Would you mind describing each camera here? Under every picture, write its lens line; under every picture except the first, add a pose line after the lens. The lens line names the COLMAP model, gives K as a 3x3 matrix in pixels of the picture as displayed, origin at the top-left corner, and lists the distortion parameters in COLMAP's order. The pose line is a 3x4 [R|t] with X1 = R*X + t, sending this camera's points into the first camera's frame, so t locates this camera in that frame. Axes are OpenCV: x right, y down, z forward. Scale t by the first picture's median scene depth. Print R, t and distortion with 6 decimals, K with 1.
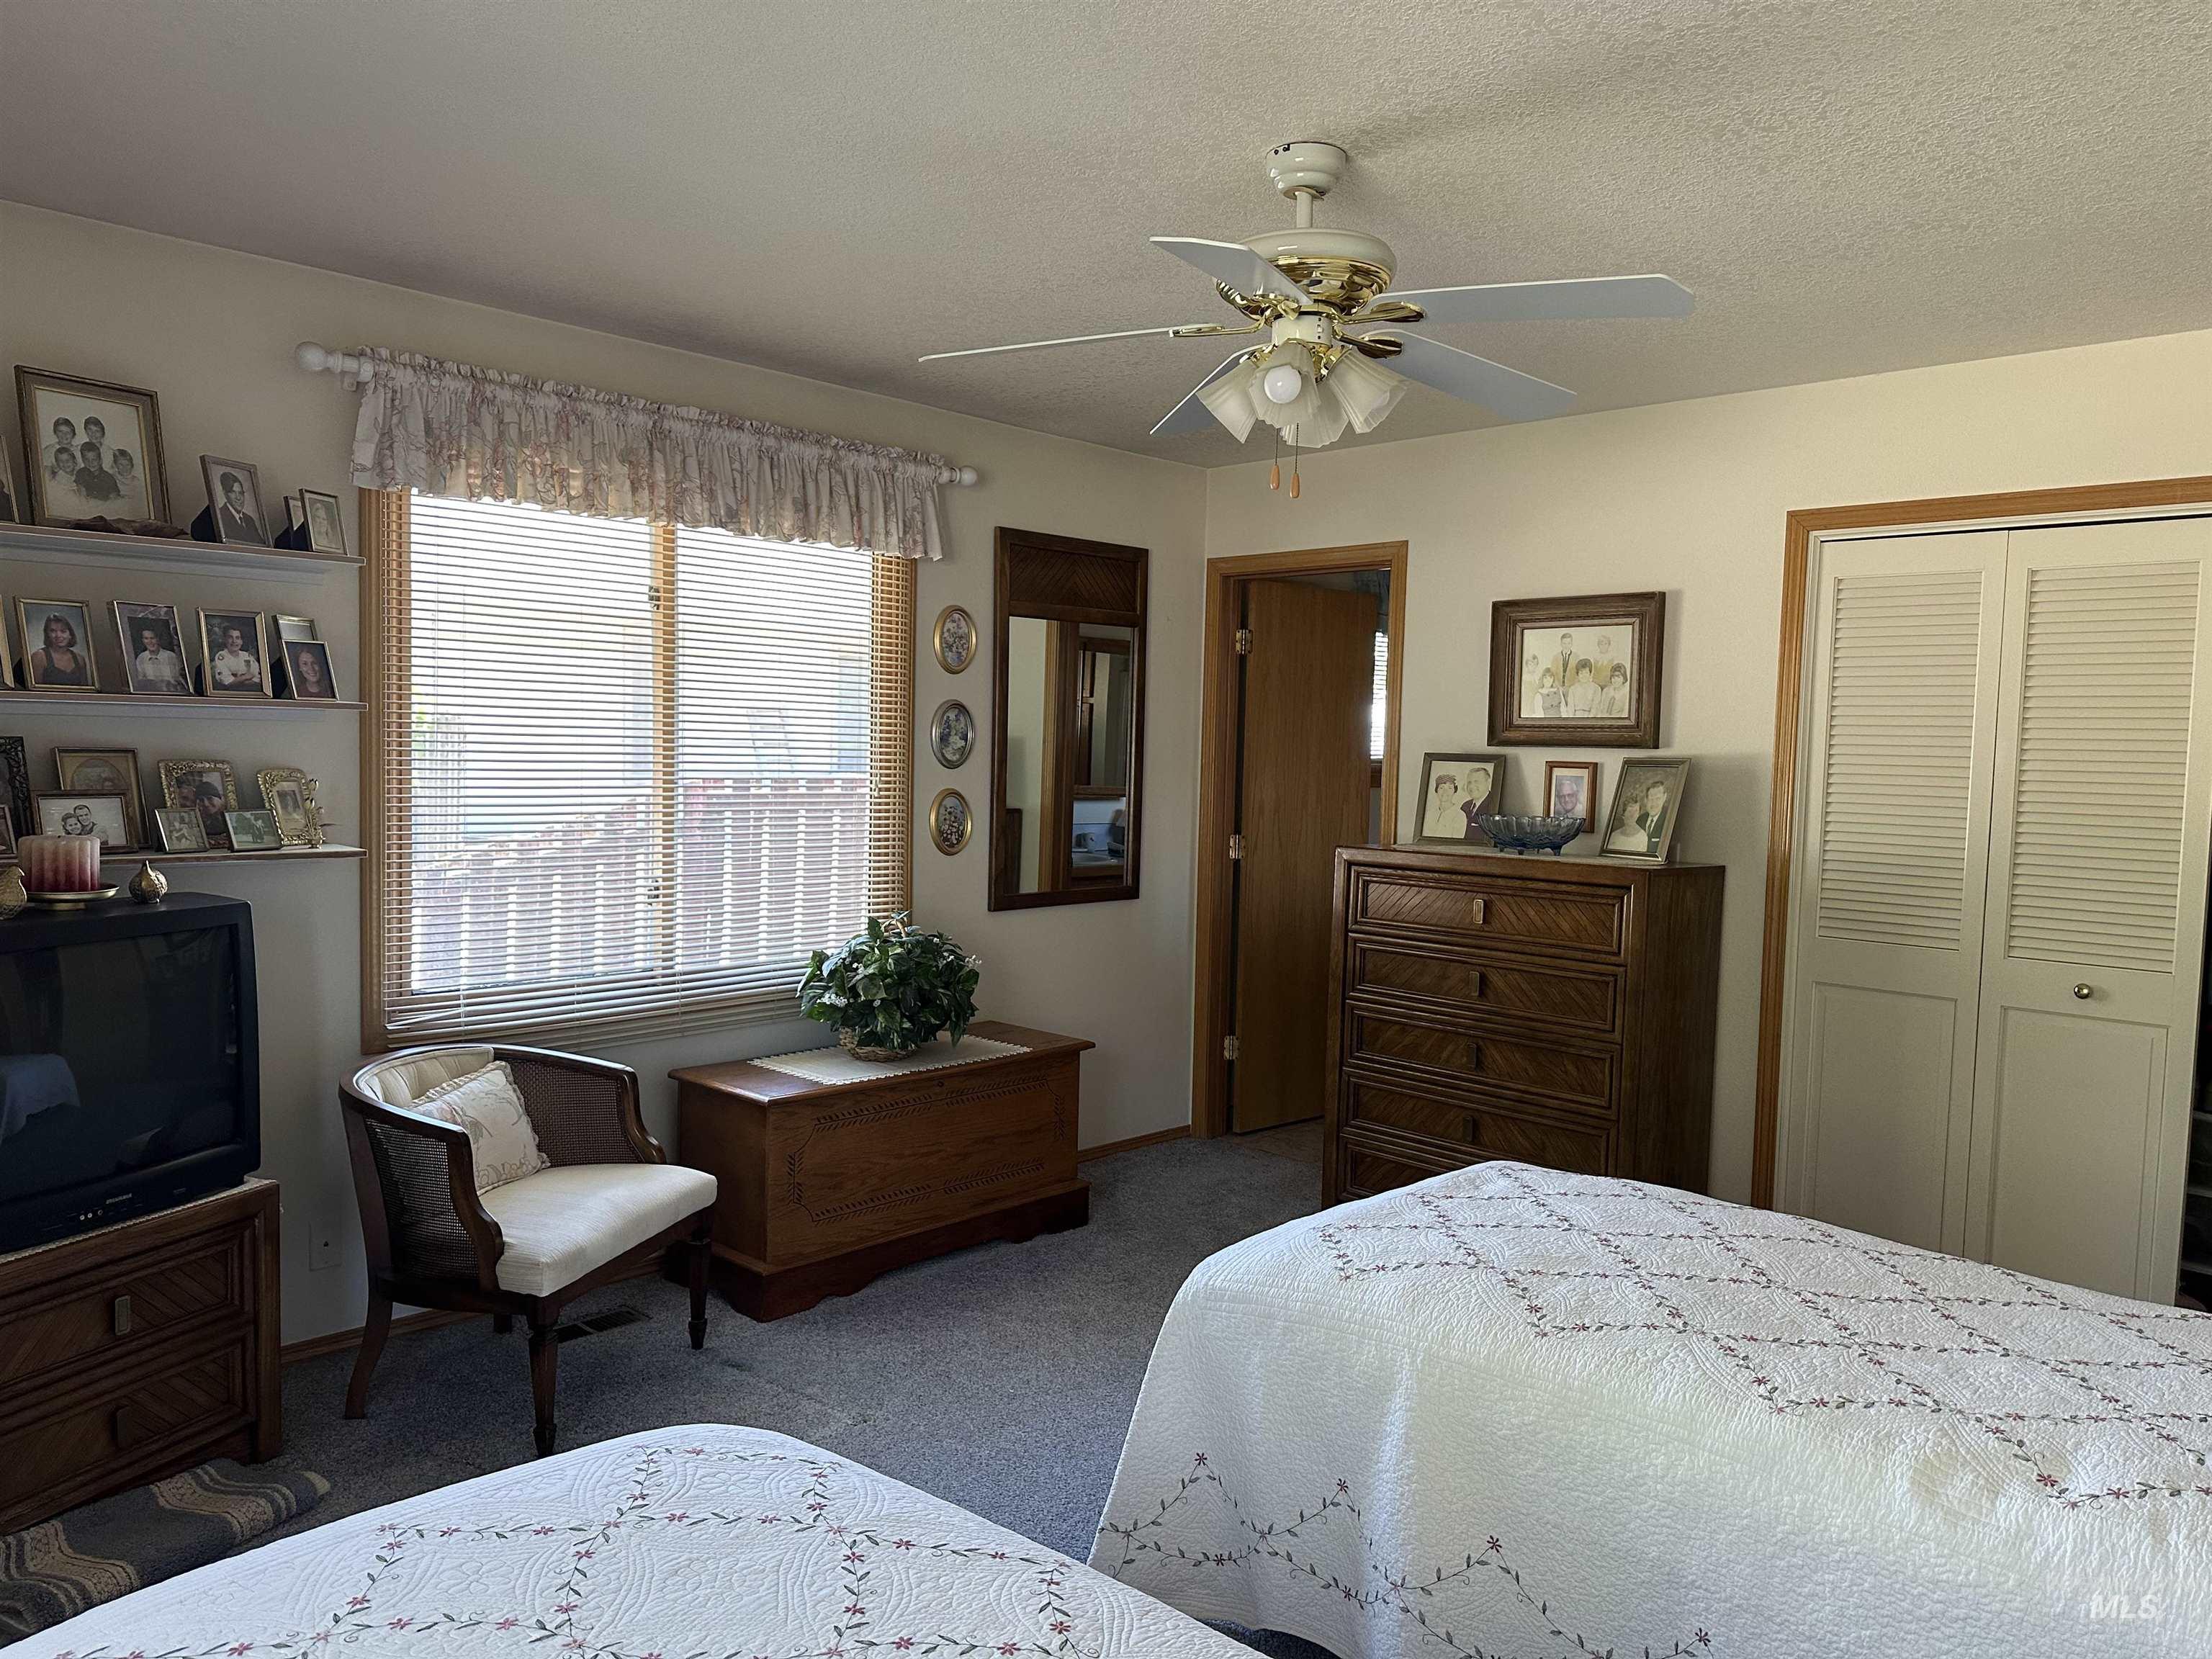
lens RADIAL K [[1531.3, 0, 1092.3], [0, 1531.3, 838.4], [0, 0, 1]] dist [0.050471, -0.088025]
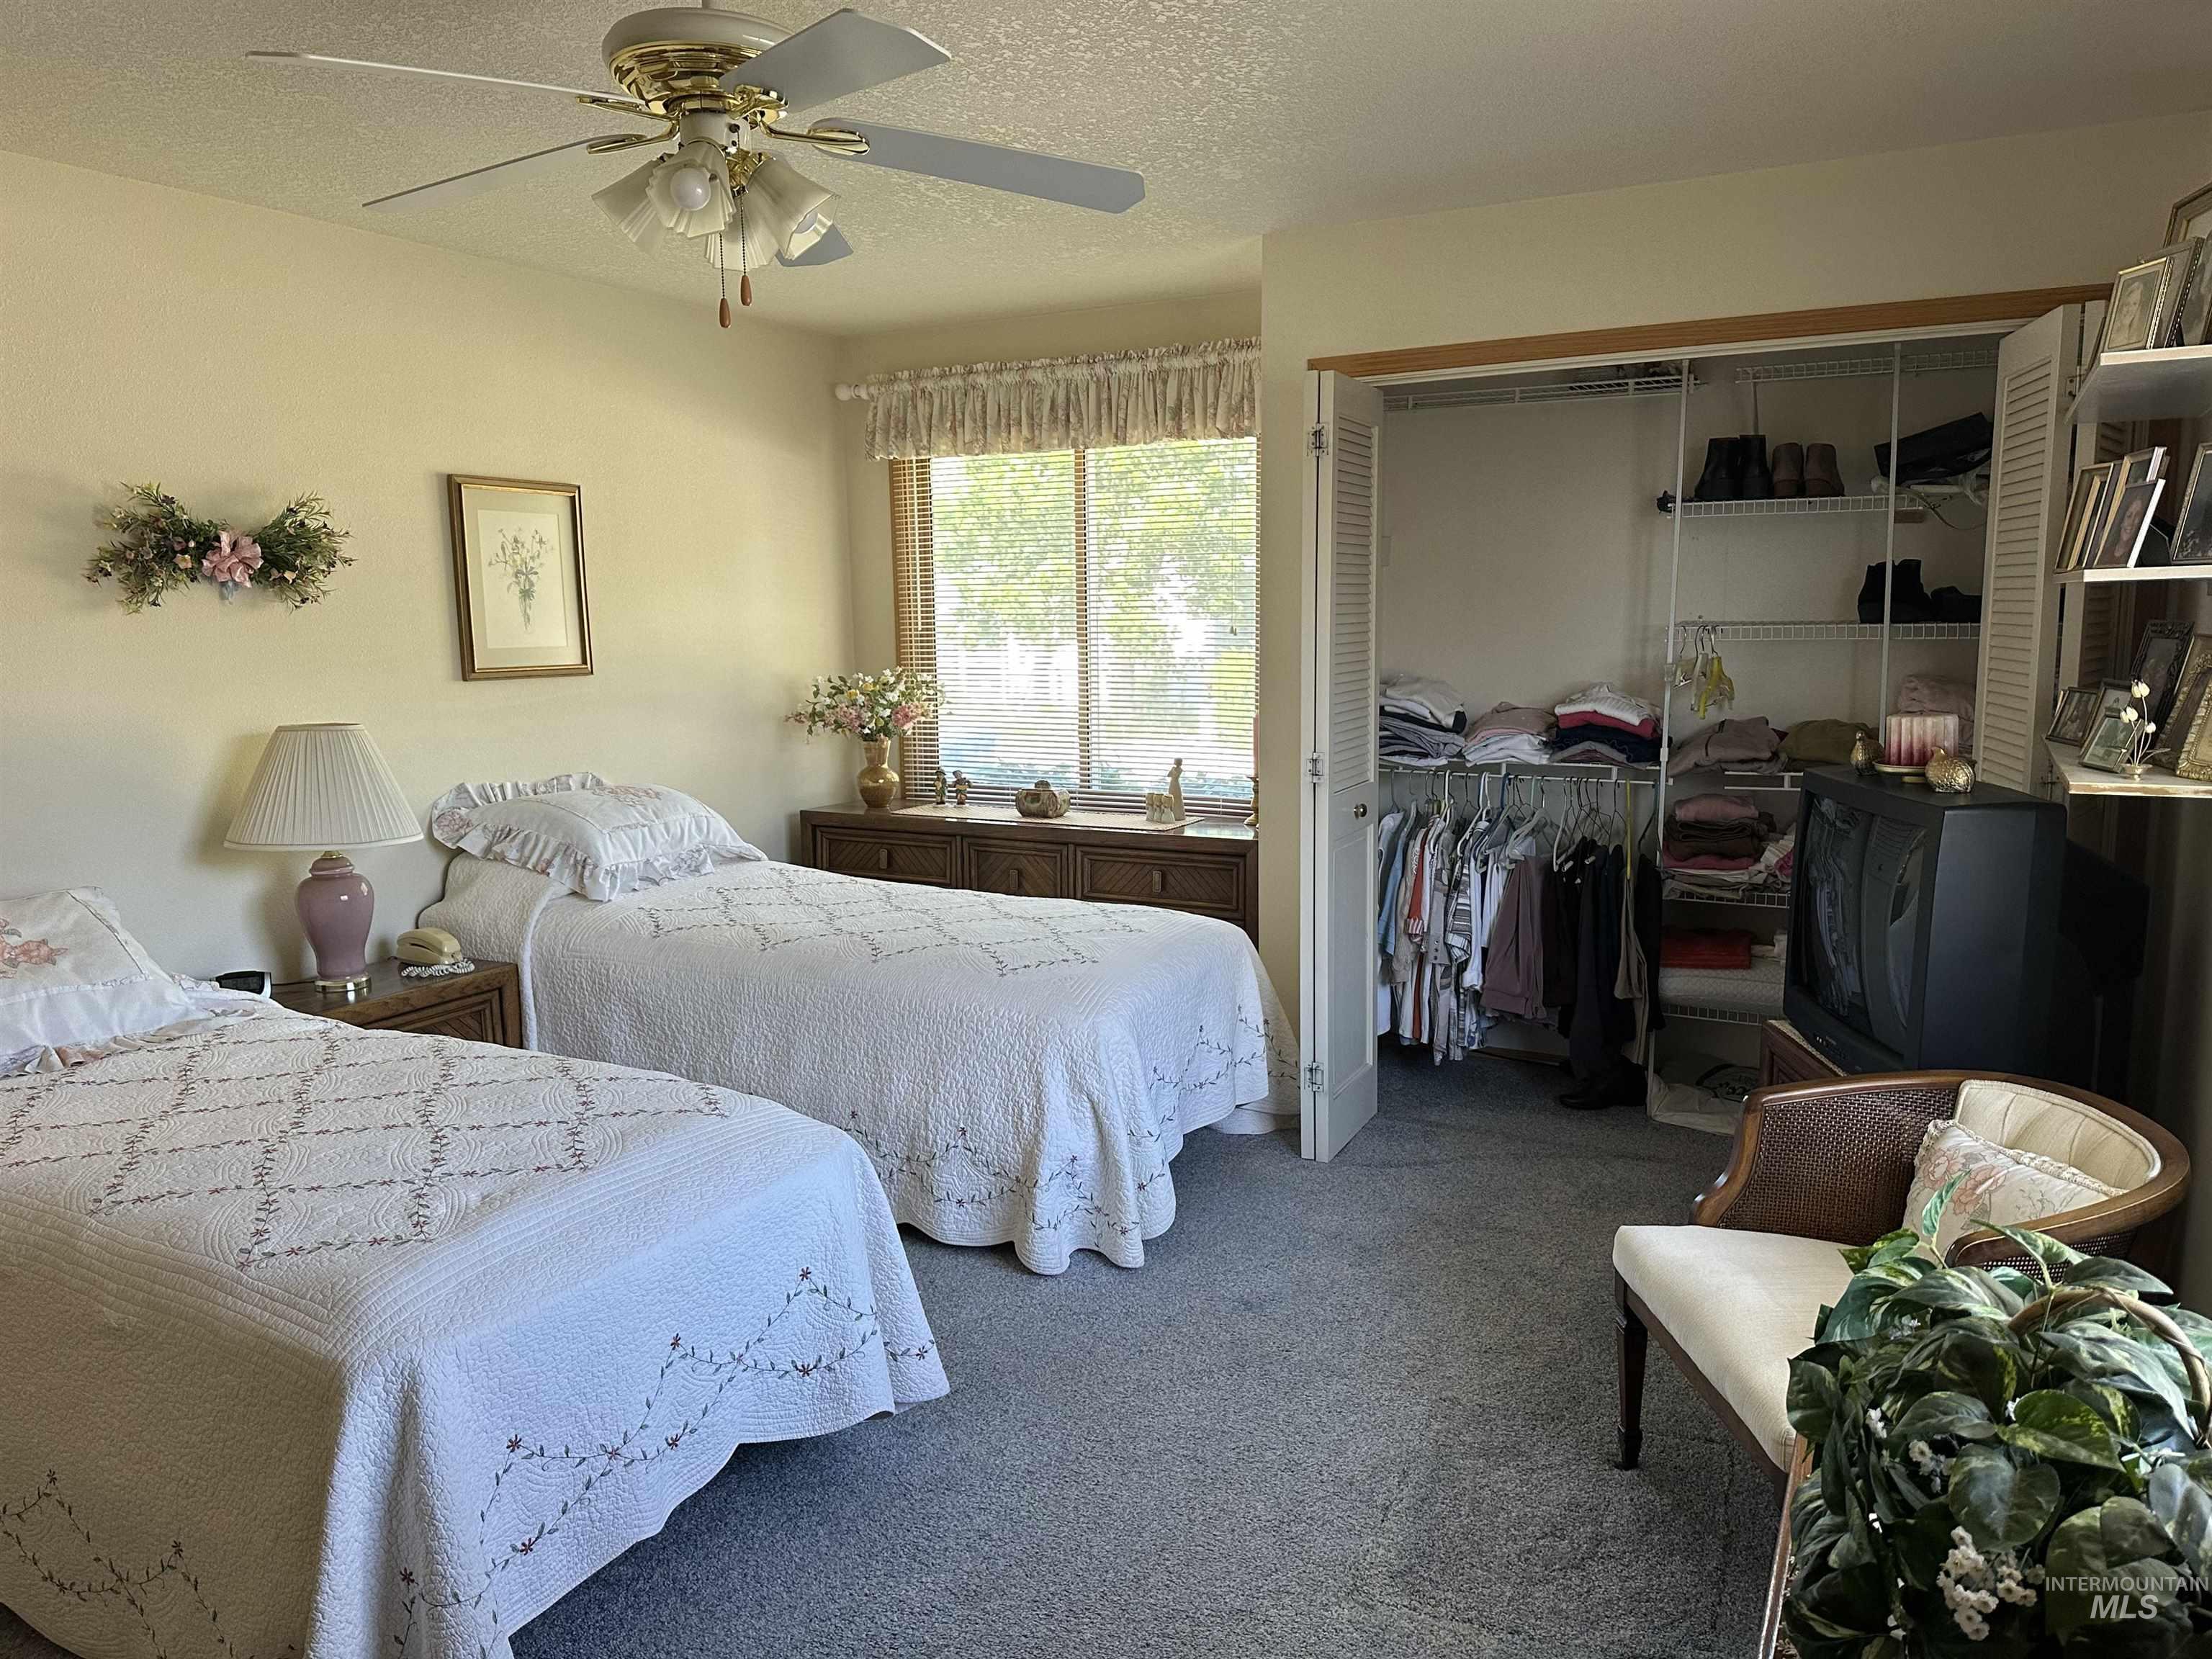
lens RADIAL K [[1531.3, 0, 1092.3], [0, 1531.3, 838.4], [0, 0, 1]] dist [0.050471, -0.088025]
pose [[-0.963518, 0.036479, -0.265147, 0.116437], [-0.018529, 0.979200, 0.202050, -0.097945], [0.267003, 0.199592, -0.942800, 1.483982]]
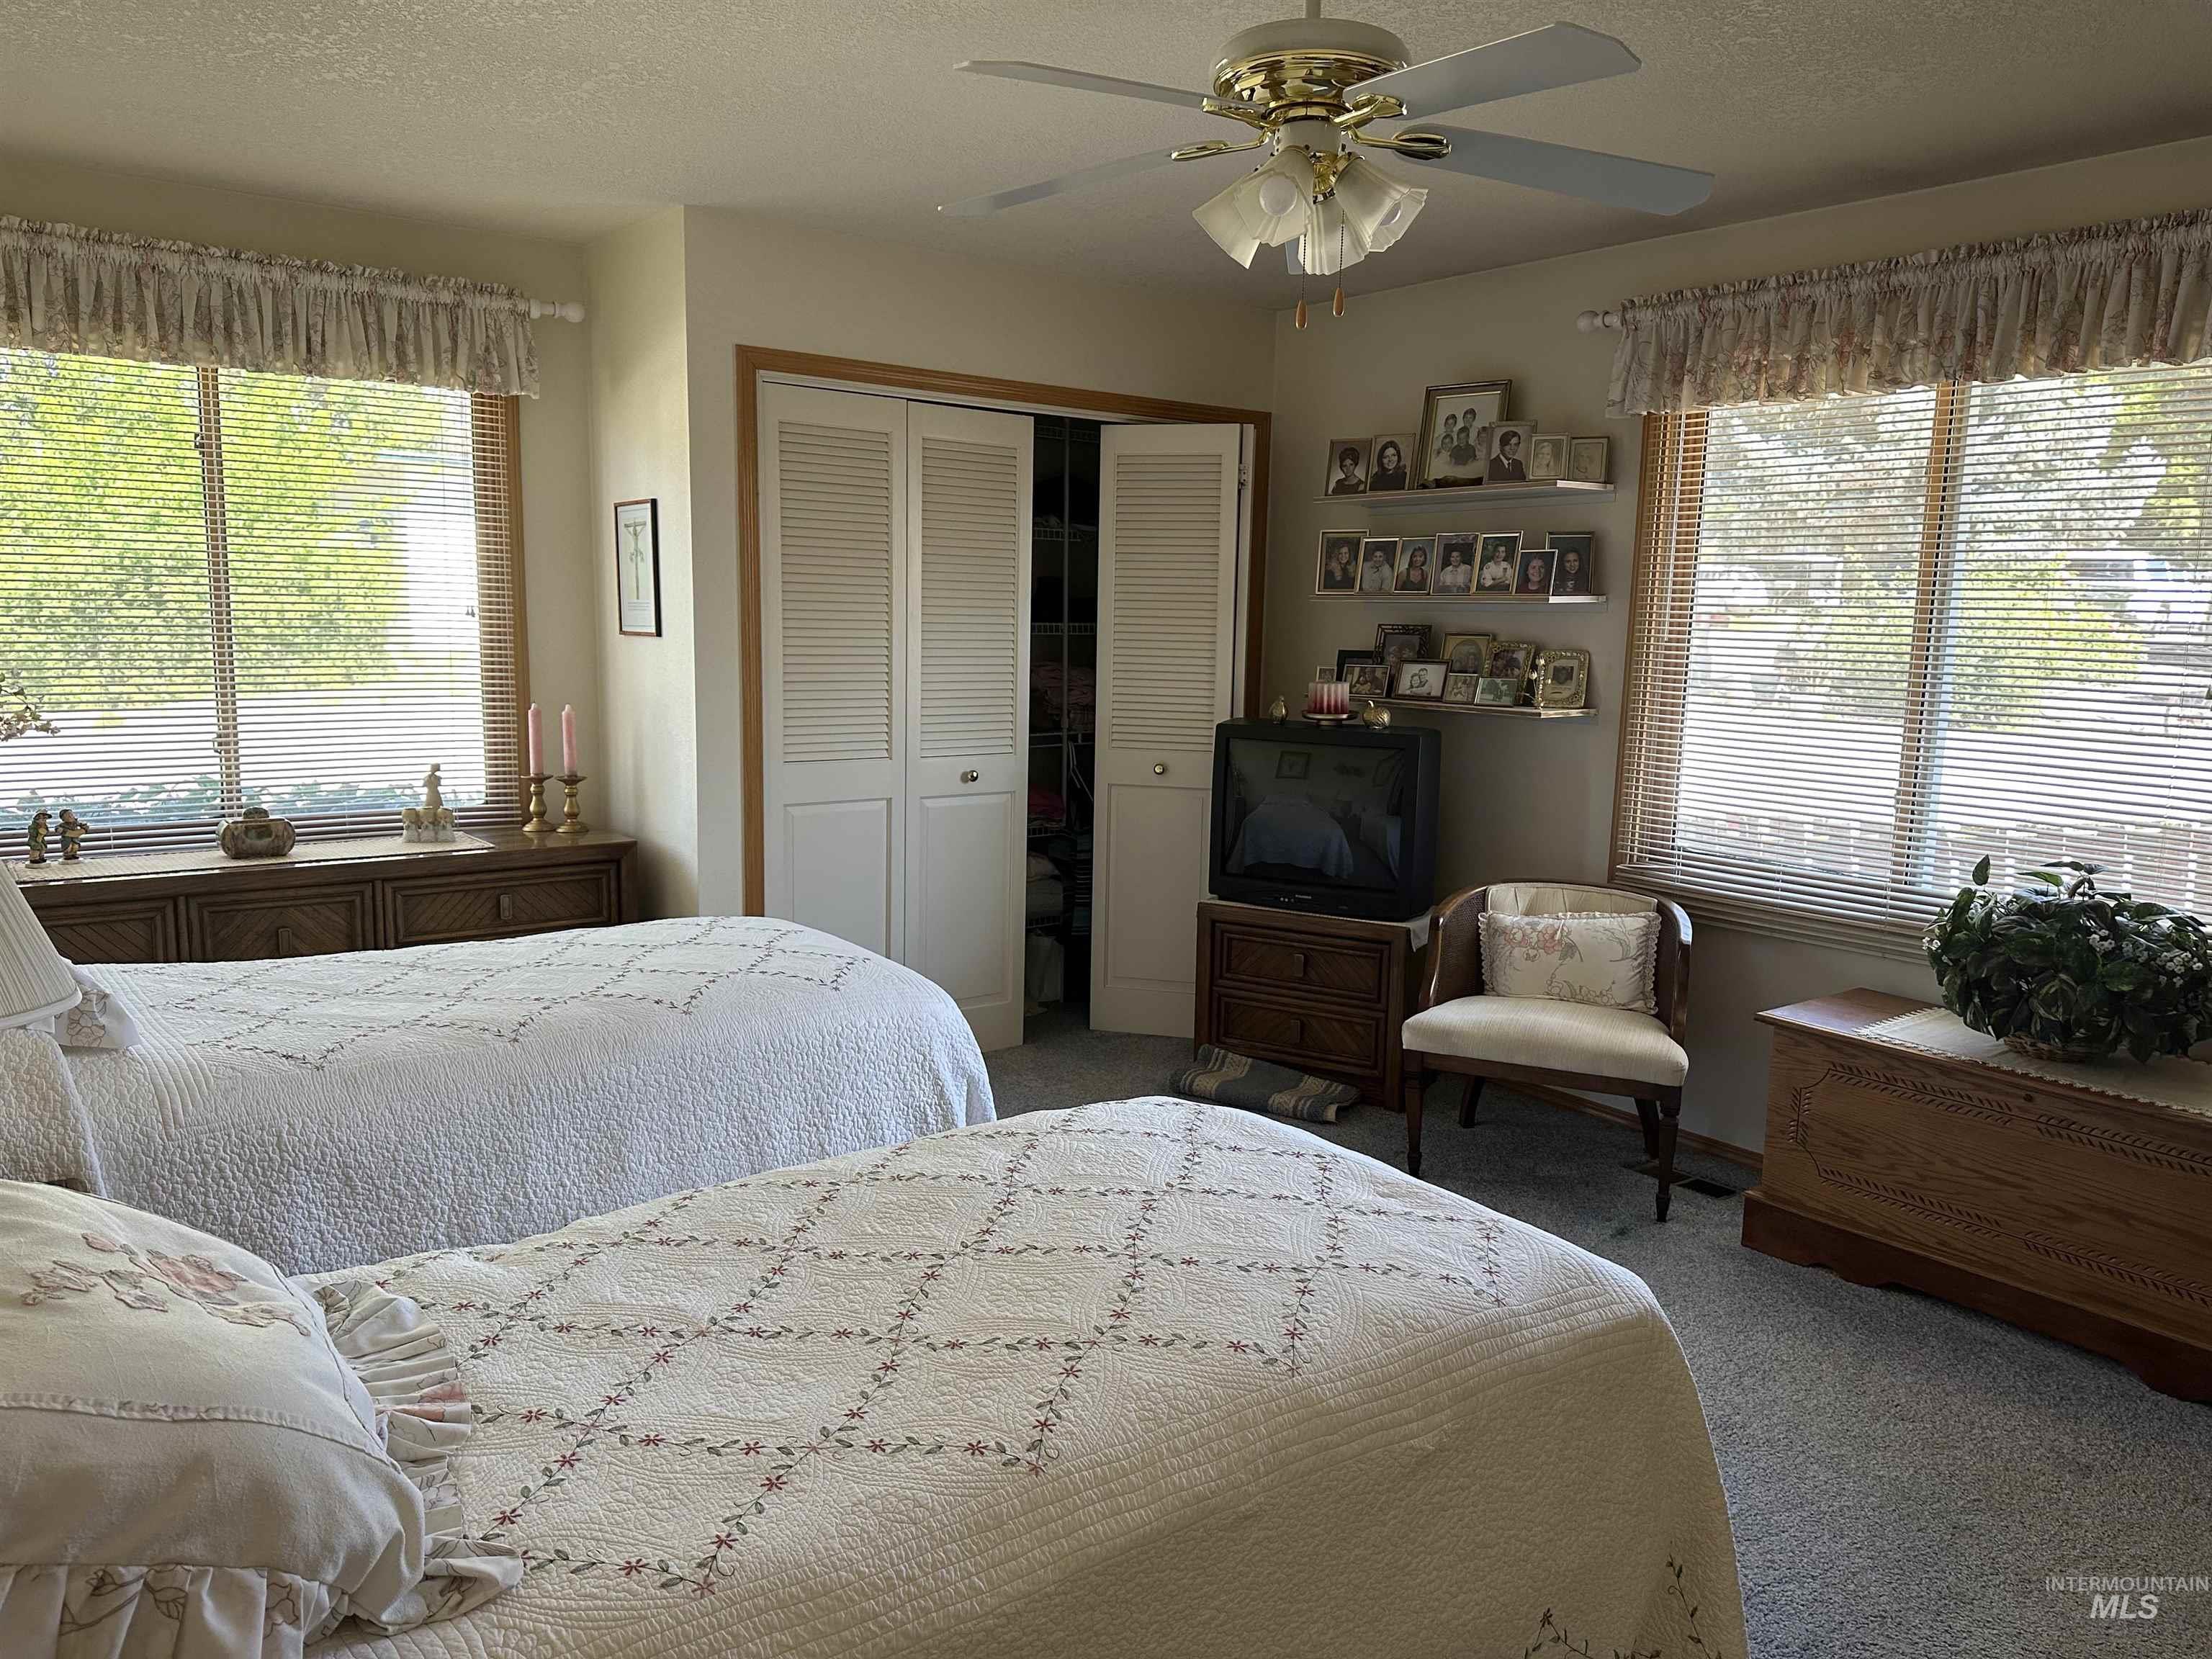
lens RADIAL K [[1531.3, 0, 1092.3], [0, 1531.3, 838.4], [0, 0, 1]] dist [0.050471, -0.088025]
pose [[-0.148683, 0.122634, -0.981251, 0.814984], [-0.083653, 0.987164, 0.136048, -0.030080], [0.985340, 0.102313, -0.136516, 0.778157]]
